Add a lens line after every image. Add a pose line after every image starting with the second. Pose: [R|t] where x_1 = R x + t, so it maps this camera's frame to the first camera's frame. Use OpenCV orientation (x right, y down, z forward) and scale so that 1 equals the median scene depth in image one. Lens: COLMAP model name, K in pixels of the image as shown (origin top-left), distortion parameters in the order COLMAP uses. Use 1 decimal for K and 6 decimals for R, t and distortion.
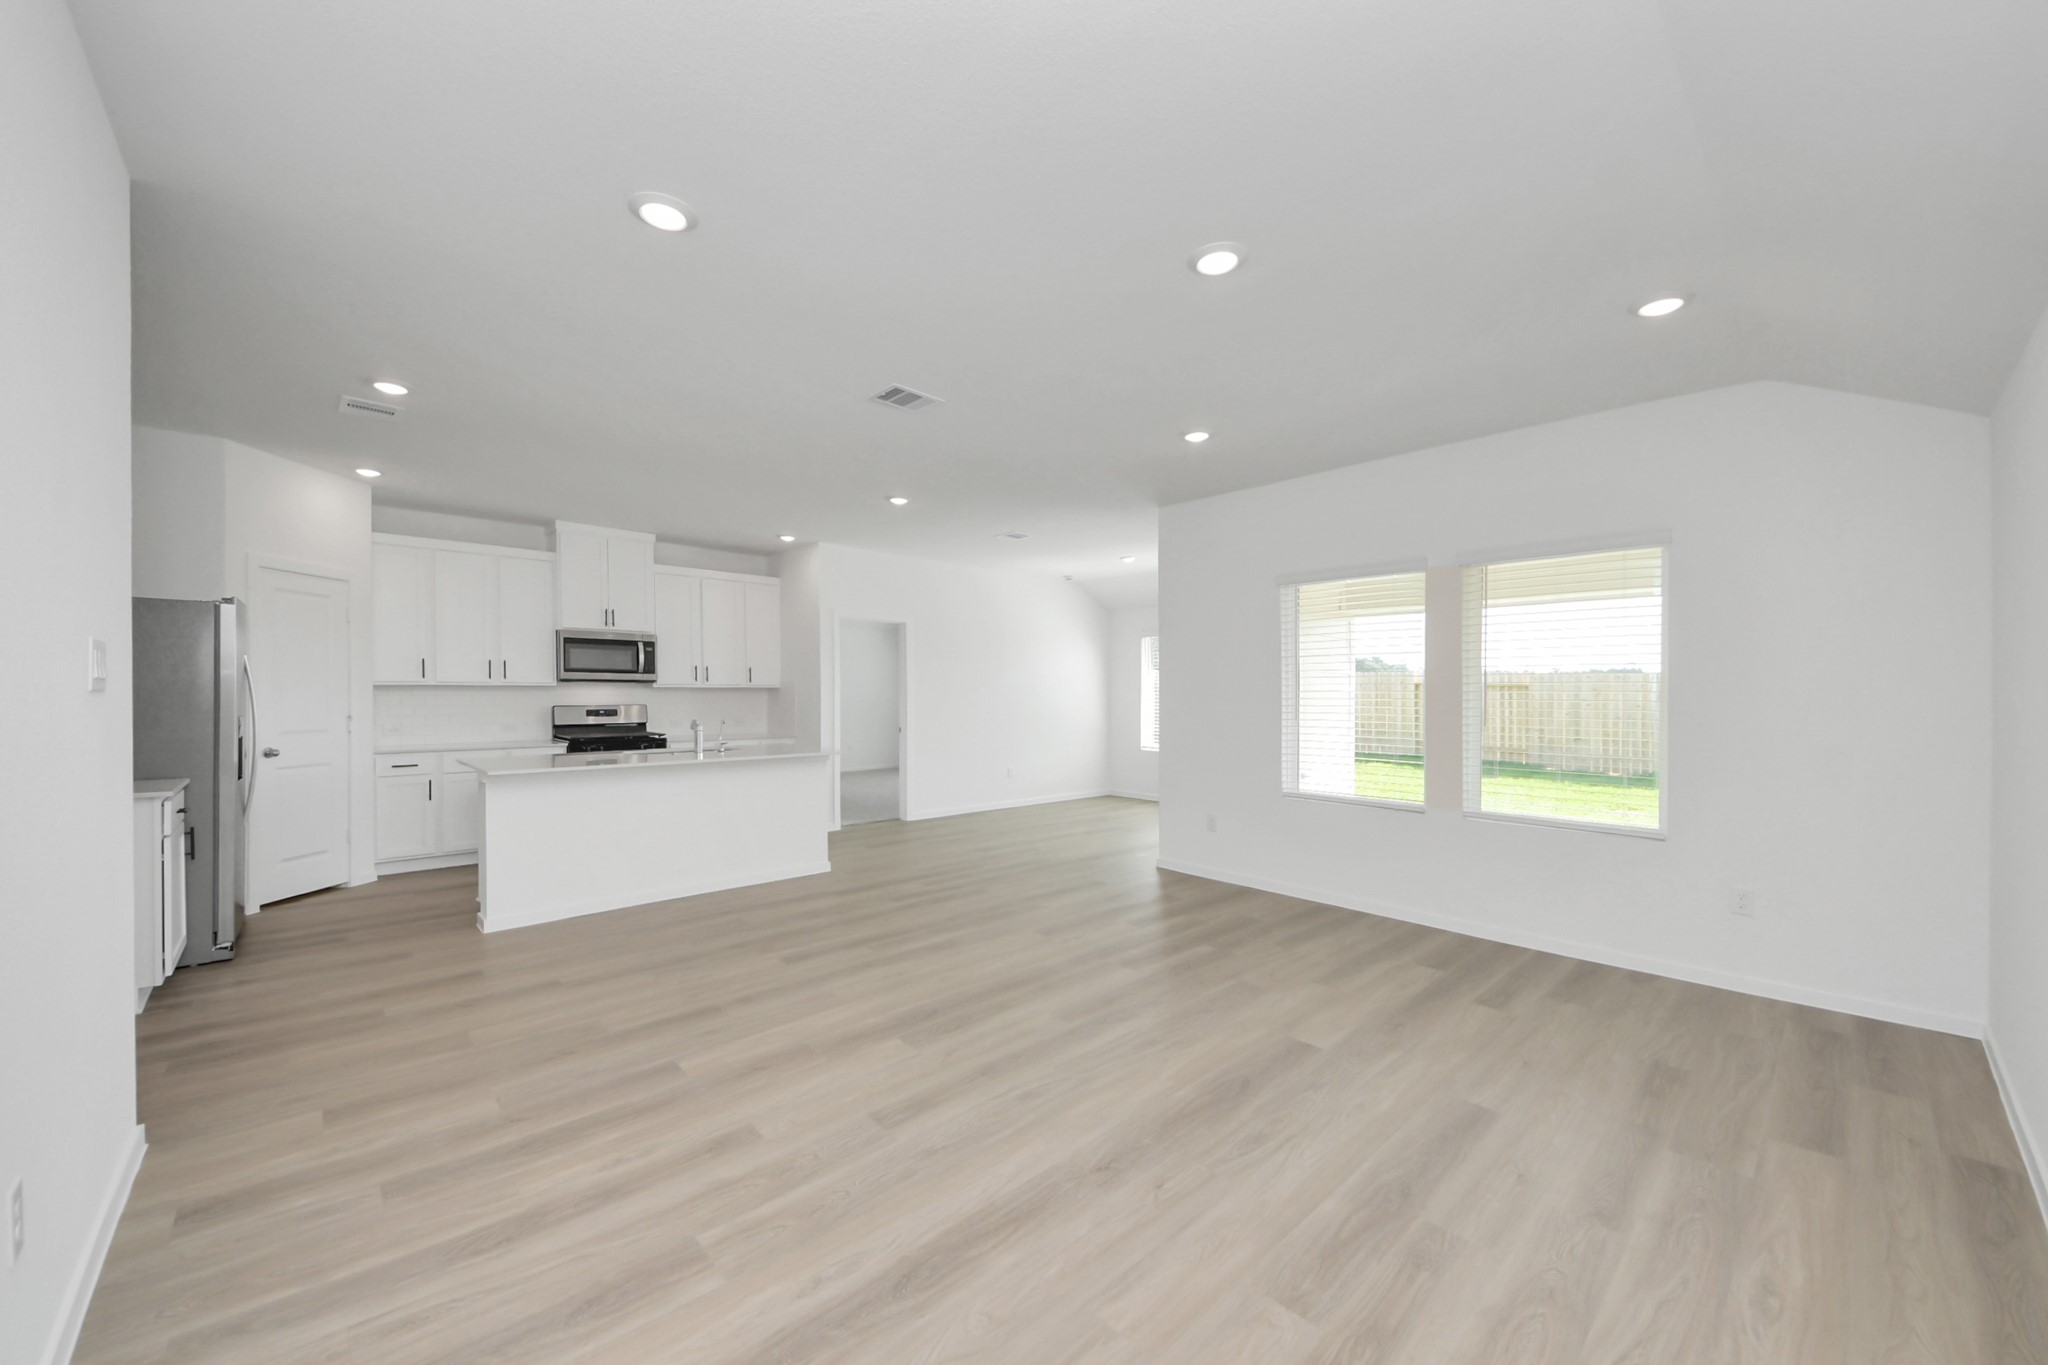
lens RADIAL K [[765.8, 0, 1005.9], [0, 765.8, 686.0], [0, 0, 1]] dist [0.049934, -0.030461]
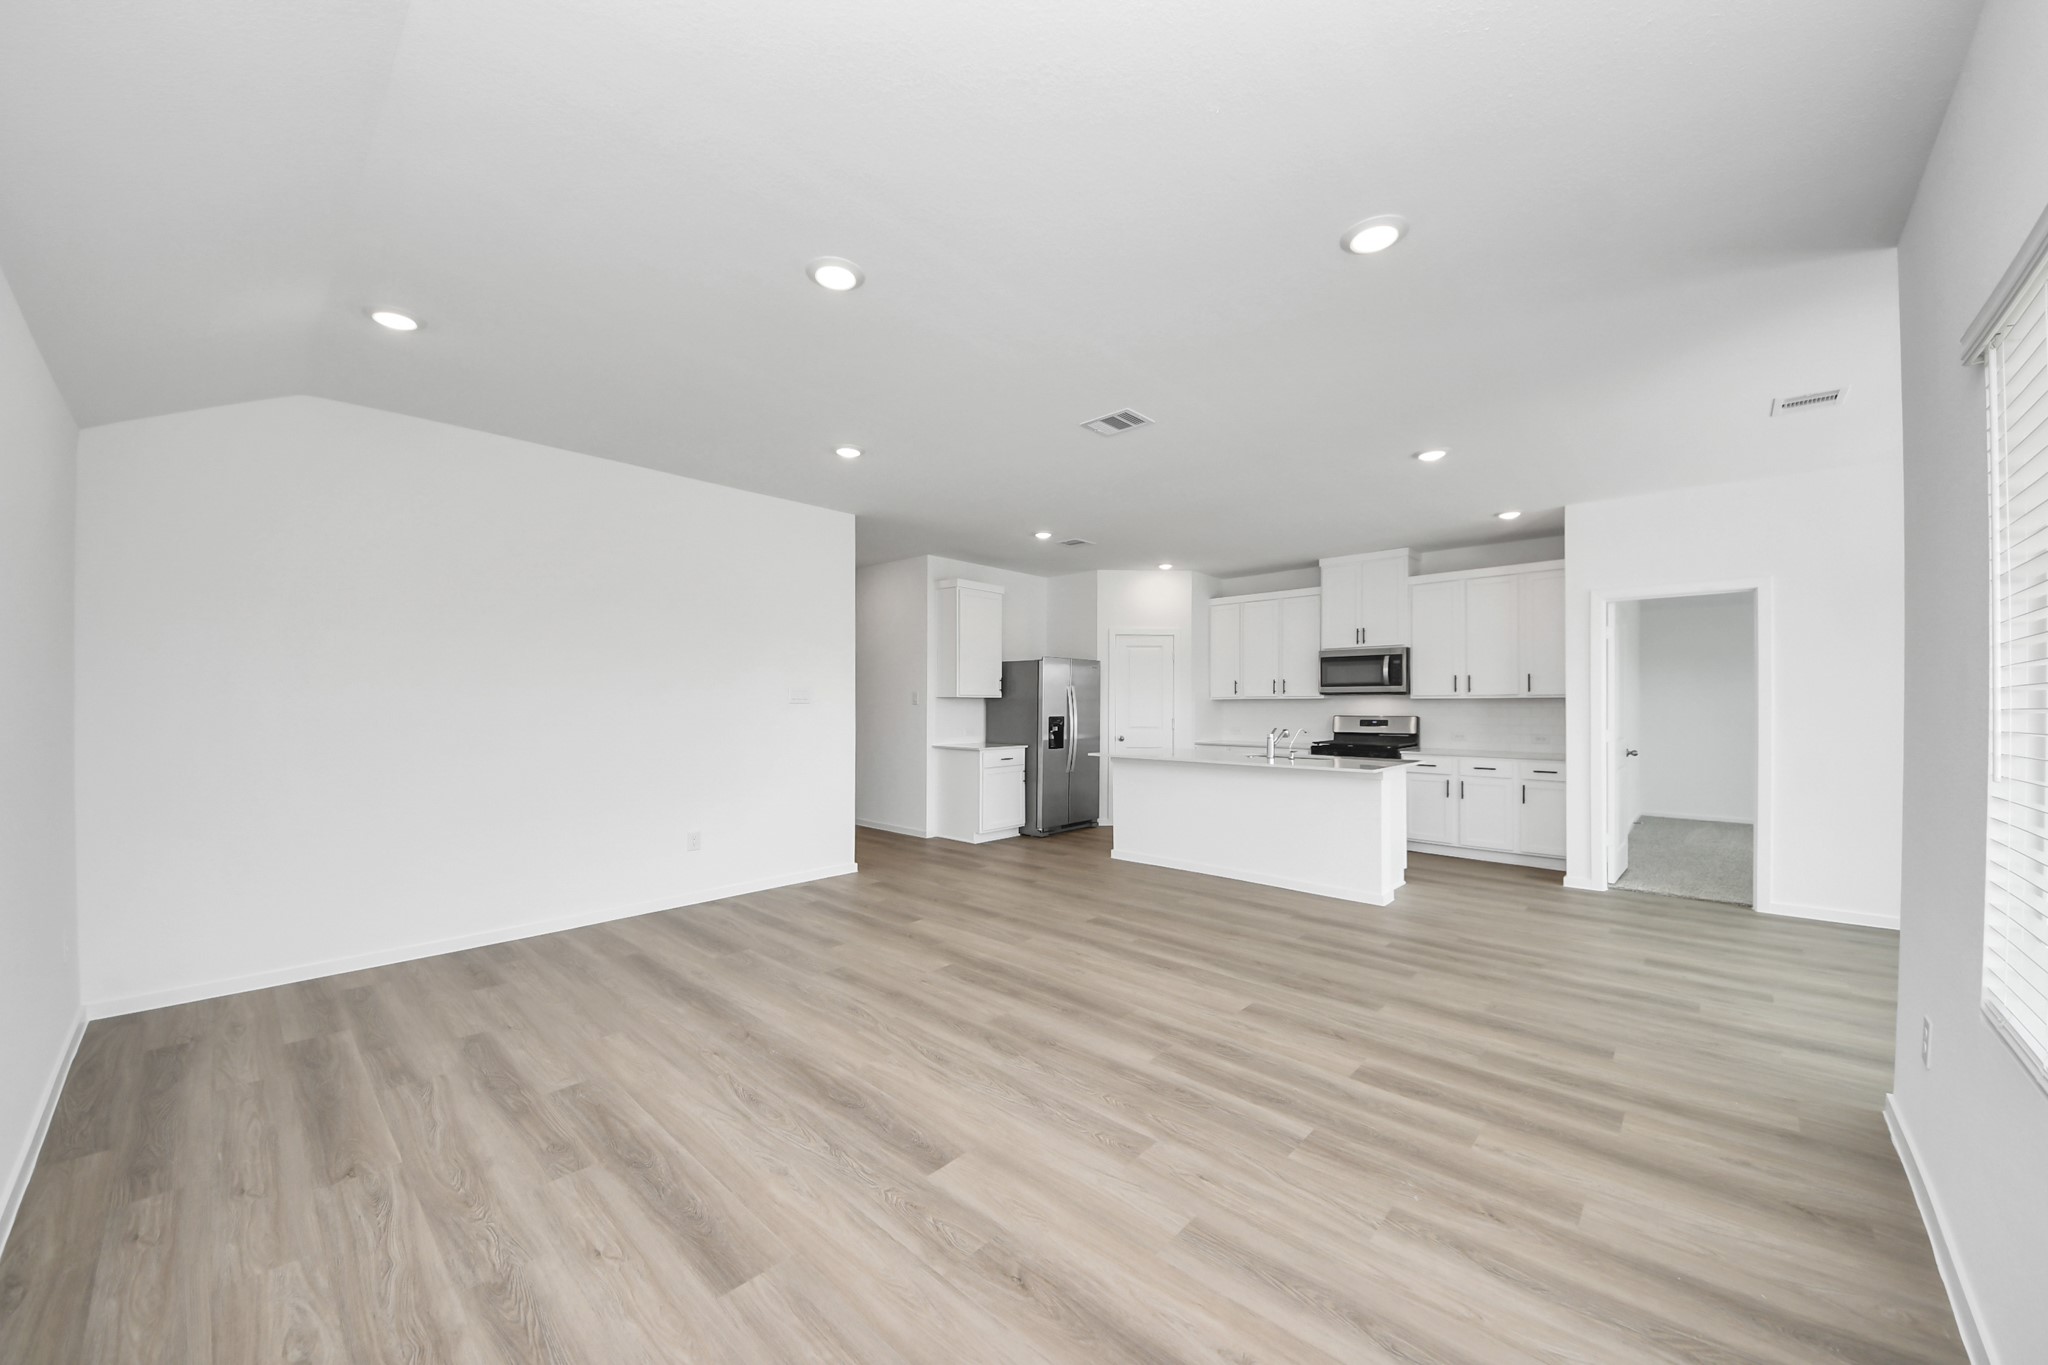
lens RADIAL K [[720.5, 0, 1019.1], [0, 720.5, 698.1], [0, 0, 1]] dist [0.036315, -0.024625]
pose [[0.084721, -0.016226, -0.996273, 0.794156], [0.008547, 0.999842, -0.015558, 0.019876], [0.996368, -0.007197, 0.084847, 0.738444]]
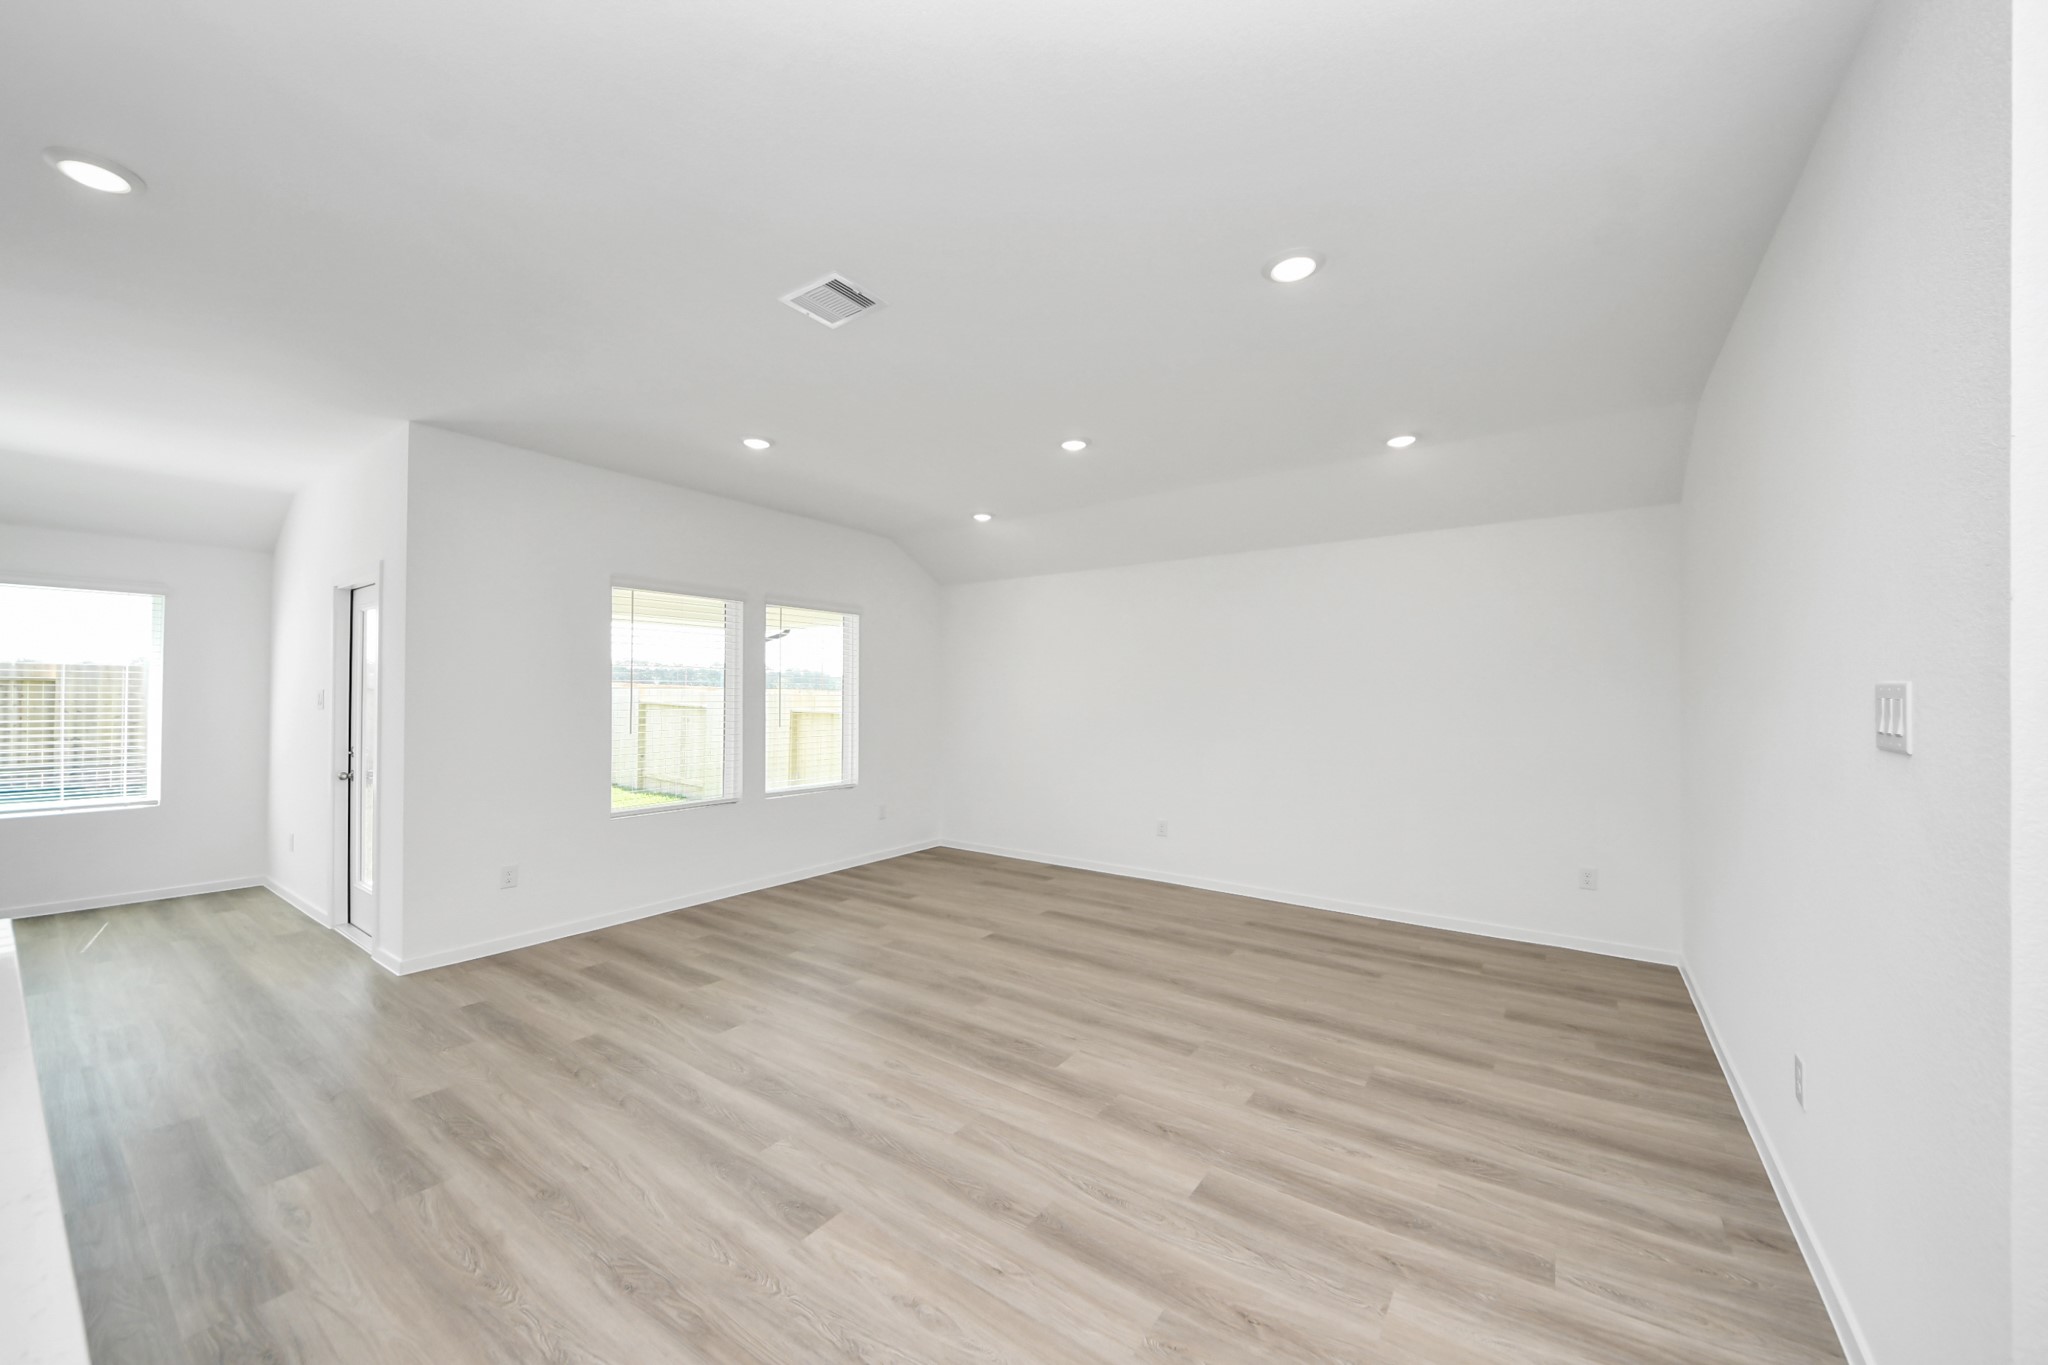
lens RADIAL K [[737.1, 0, 1016.5], [0, 737.1, 684.6], [0, 0, 1]] dist [0.037787, -0.023996]
pose [[-0.209241, 0.007467, 0.977836, -0.776058], [-0.015362, 0.999822, -0.010923, -0.017279], [-0.977743, -0.017306, -0.209089, 0.917525]]
